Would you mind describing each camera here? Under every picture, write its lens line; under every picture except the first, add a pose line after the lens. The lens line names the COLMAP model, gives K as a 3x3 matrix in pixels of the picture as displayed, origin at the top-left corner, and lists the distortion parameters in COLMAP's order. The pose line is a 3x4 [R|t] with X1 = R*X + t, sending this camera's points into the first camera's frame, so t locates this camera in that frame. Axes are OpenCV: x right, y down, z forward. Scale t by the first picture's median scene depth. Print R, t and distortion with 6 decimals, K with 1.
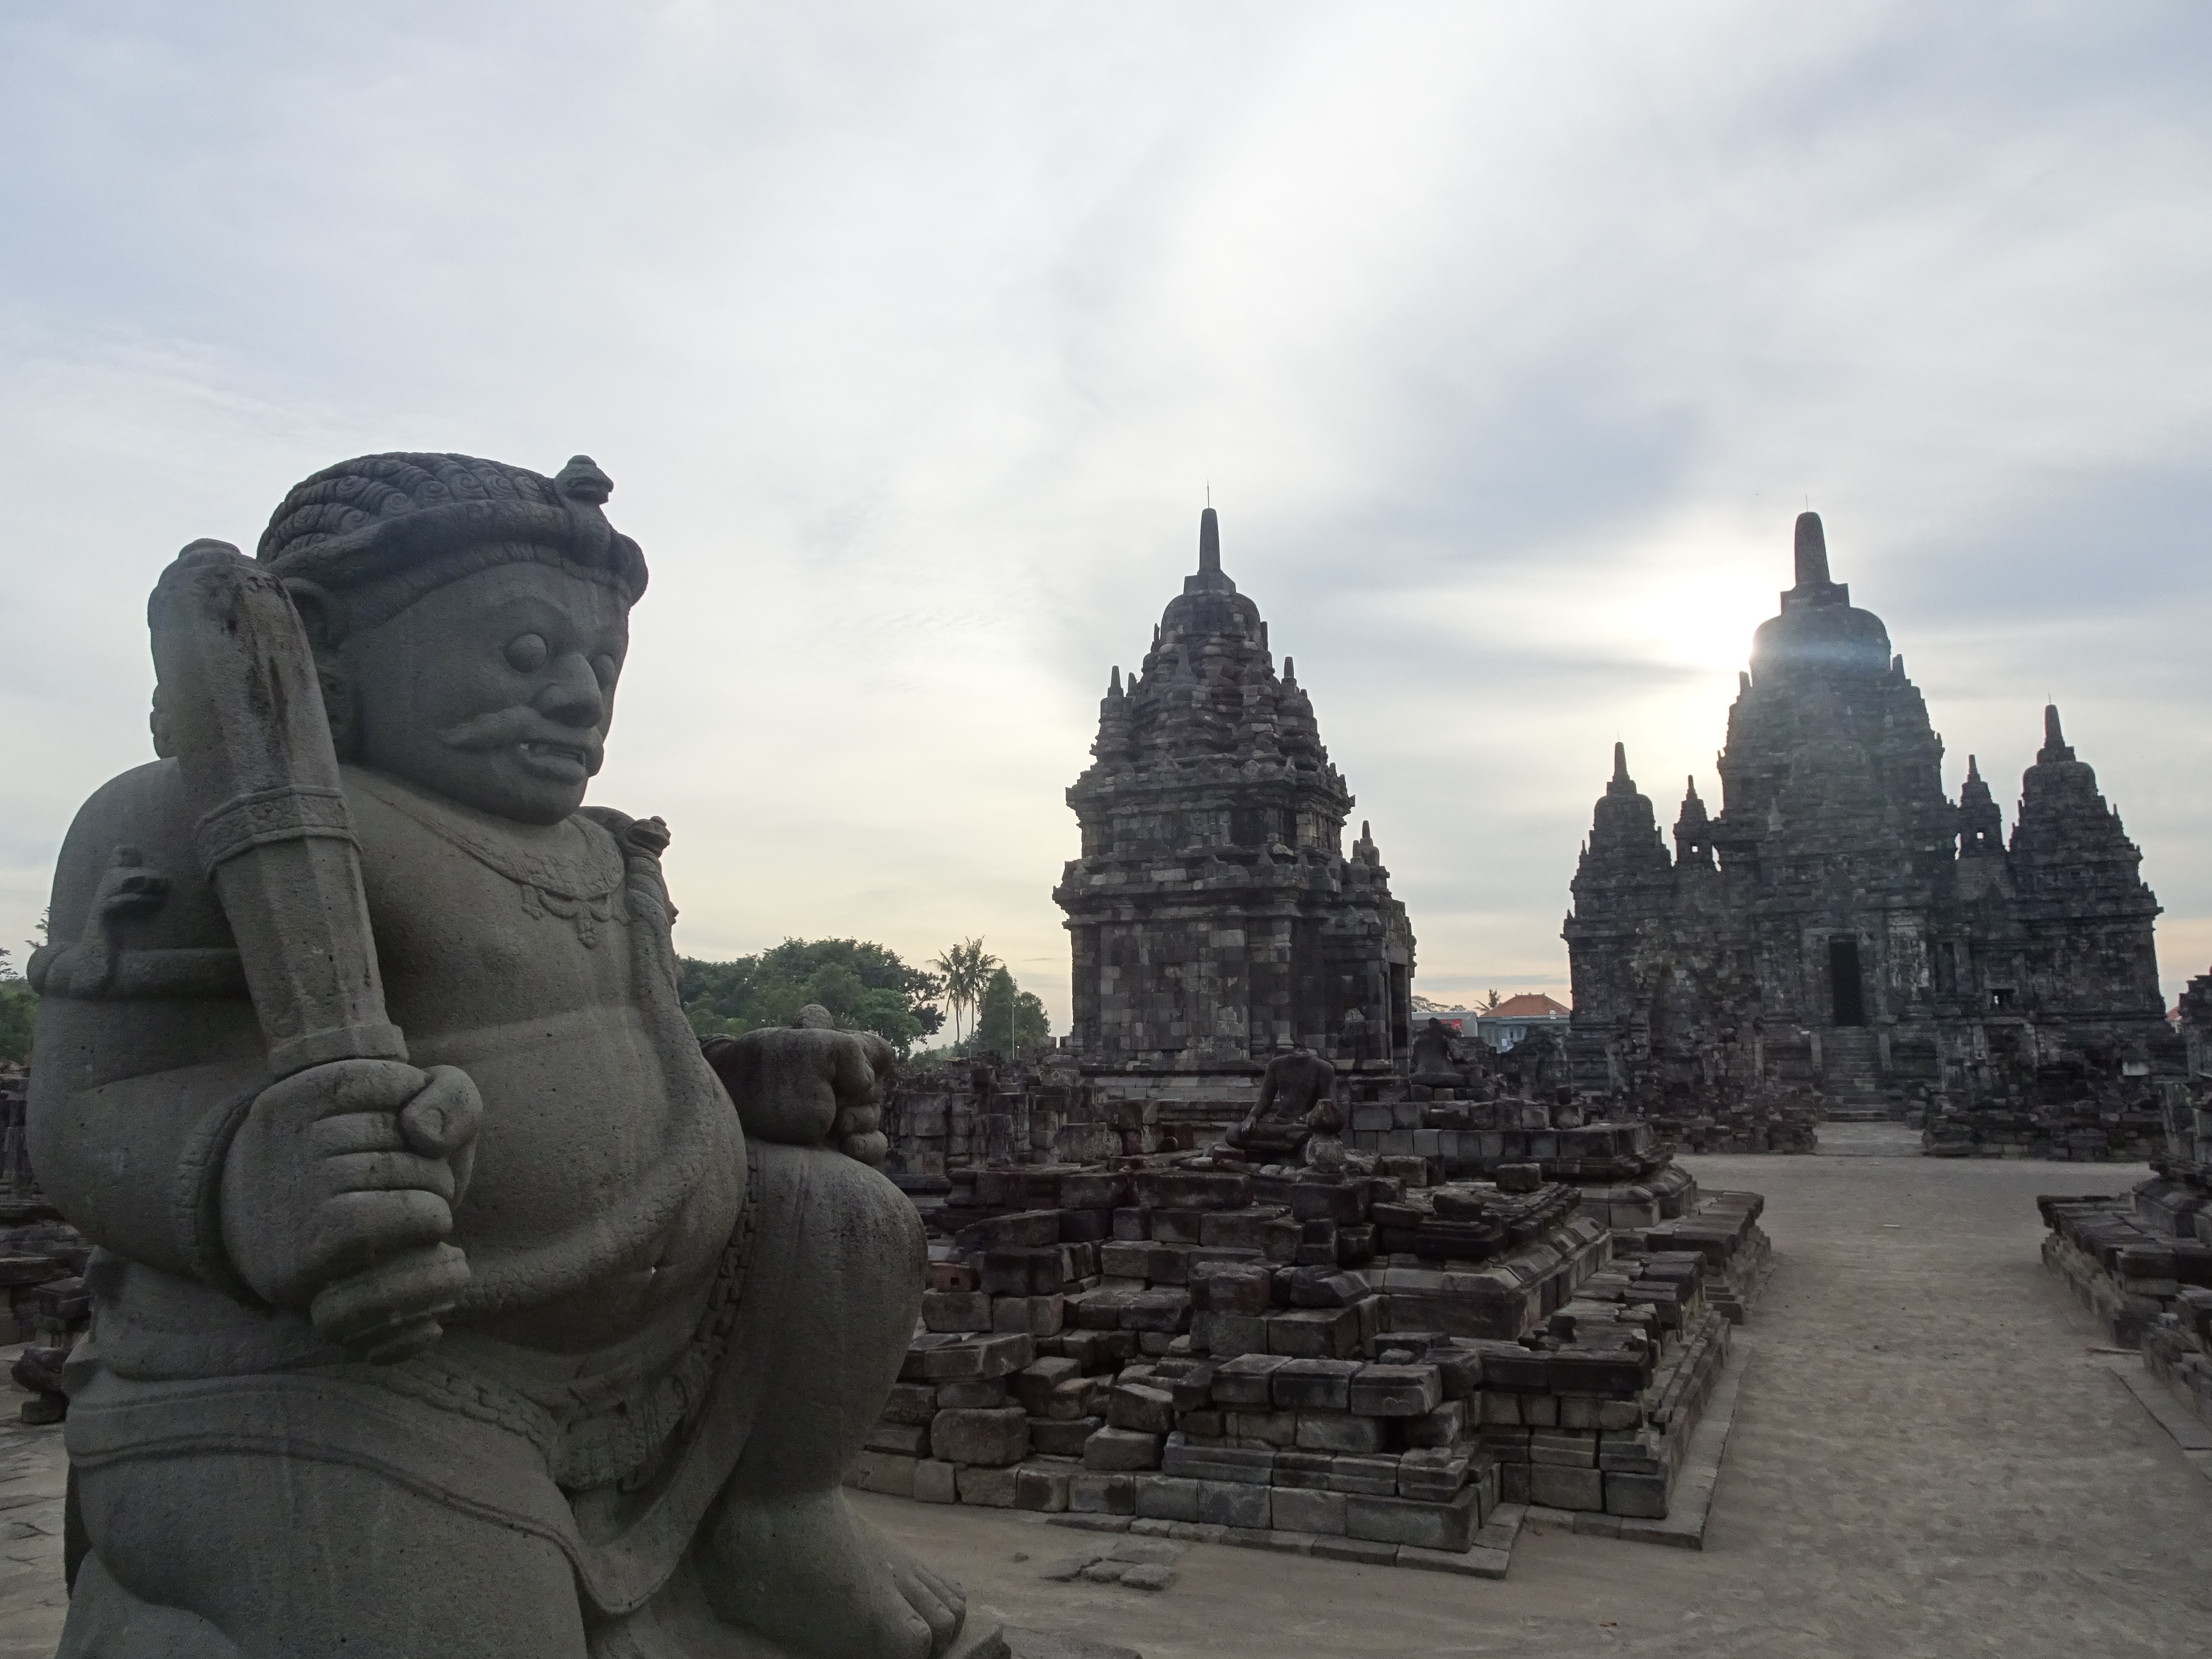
lens RADIAL K [[1562.6, 0, 1106.9], [0, 1562.6, 833.2], [0, 0, 1]] dist [-0.000353, 0.006121]
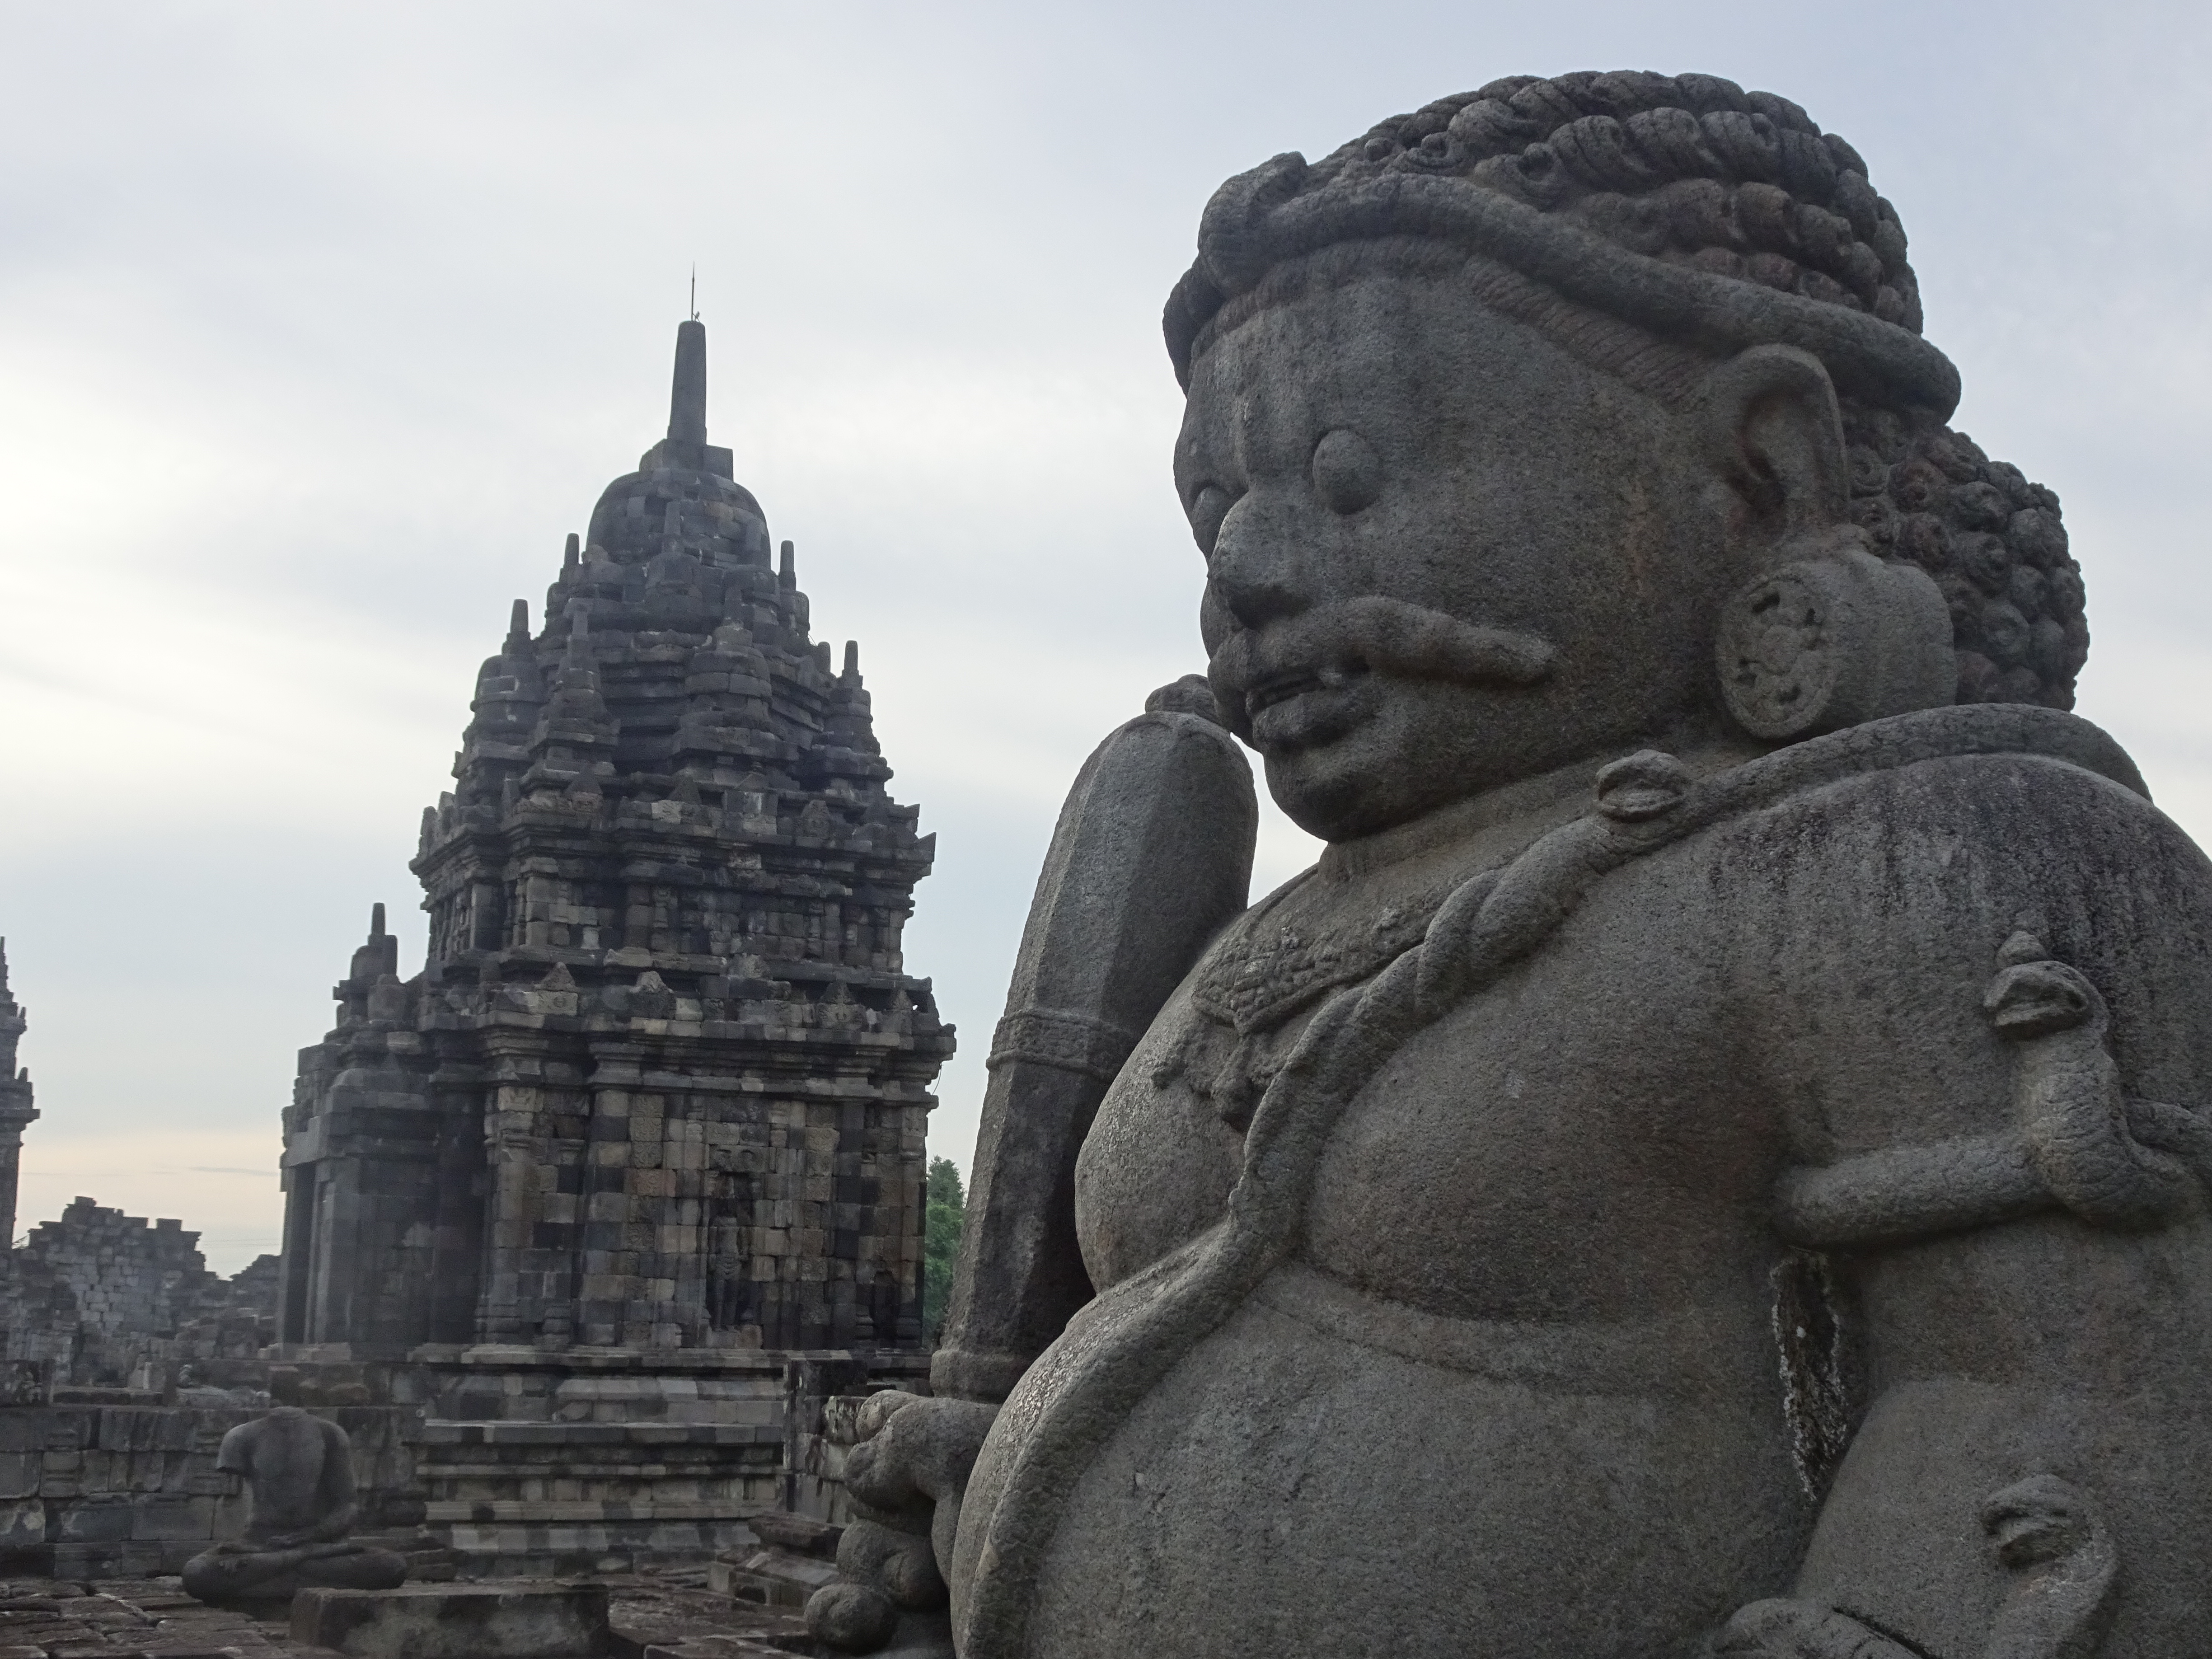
lens RADIAL K [[2792.3, 0, 1094.3], [0, 2792.3, 841.1], [0, 0, 1]] dist [0.009659, 0.000000]
pose [[0.593865, 0.163512, 0.787774, 0.054381], [-0.136244, 0.985428, -0.101830, -0.005396], [-0.792945, -0.046856, 0.607489, -0.027428]]
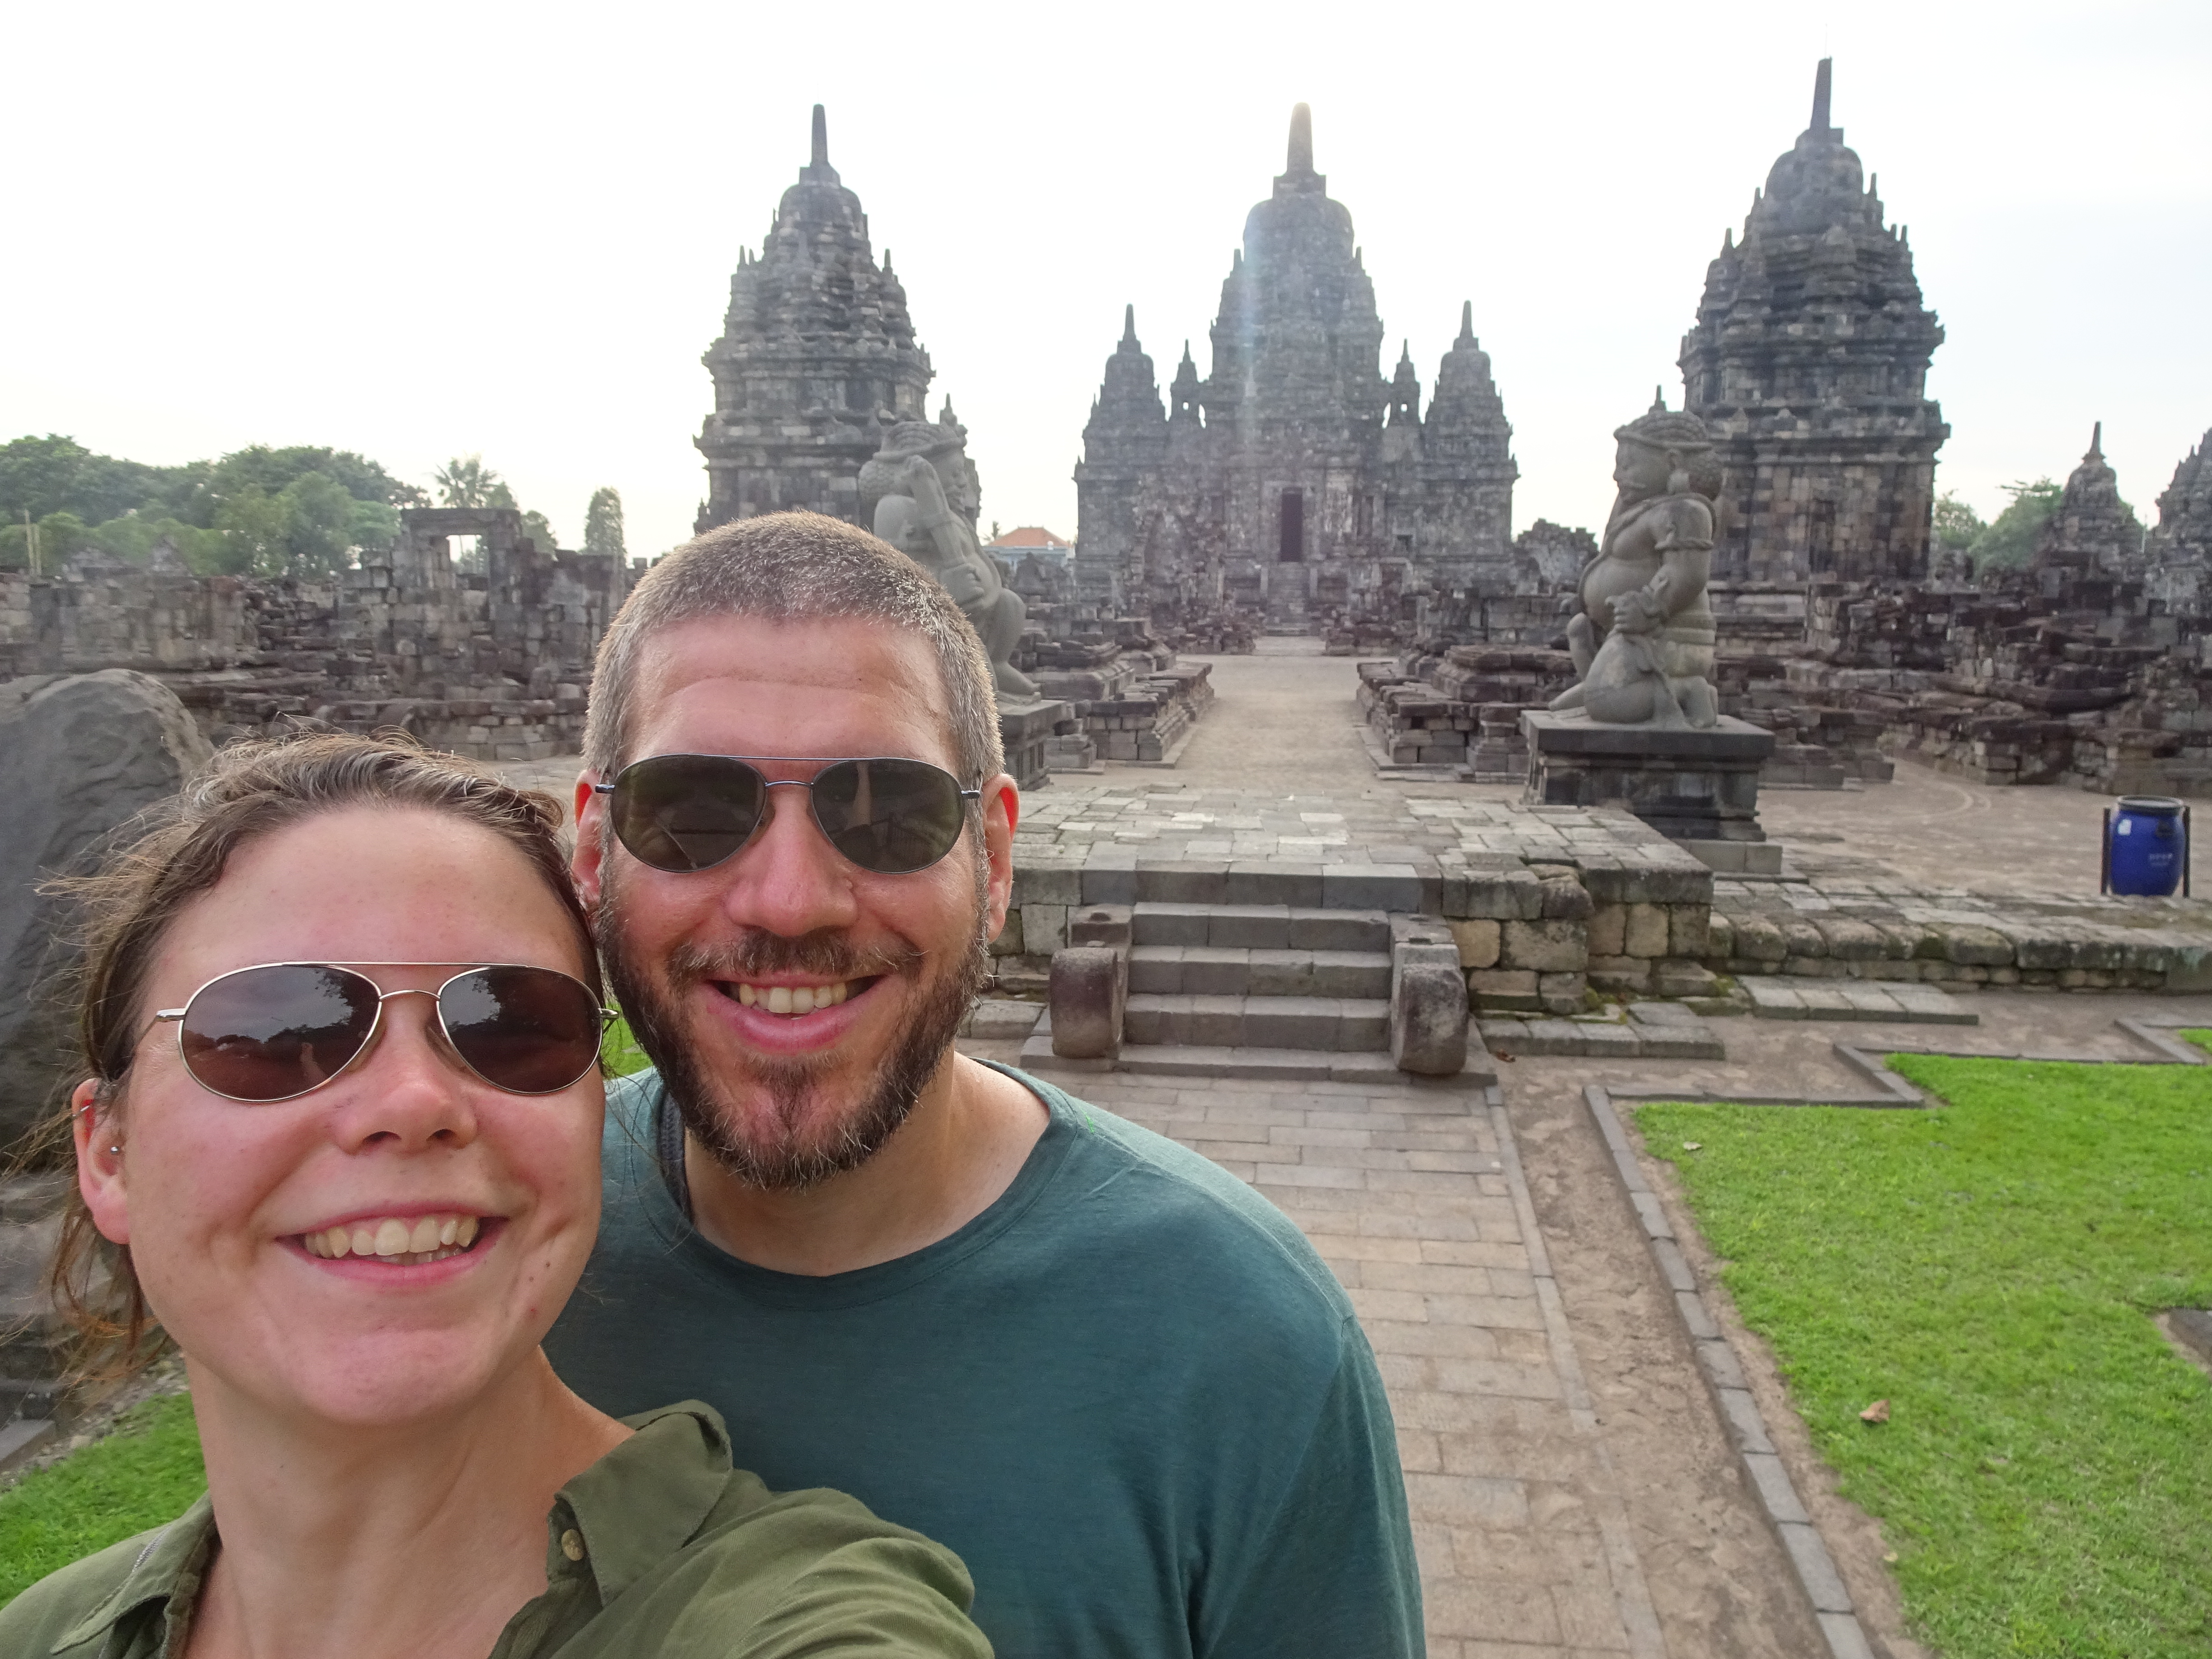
lens RADIAL K [[1562.6, 0, 1101.1], [0, 1562.6, 824.0], [0, 0, 1]] dist [-0.000353, 0.006121]
pose [[0.951207, -0.031637, 0.306929, -0.131009], [-0.058974, 0.957751, 0.281486, -0.041304], [-0.302867, -0.285852, 0.909154, -0.329610]]
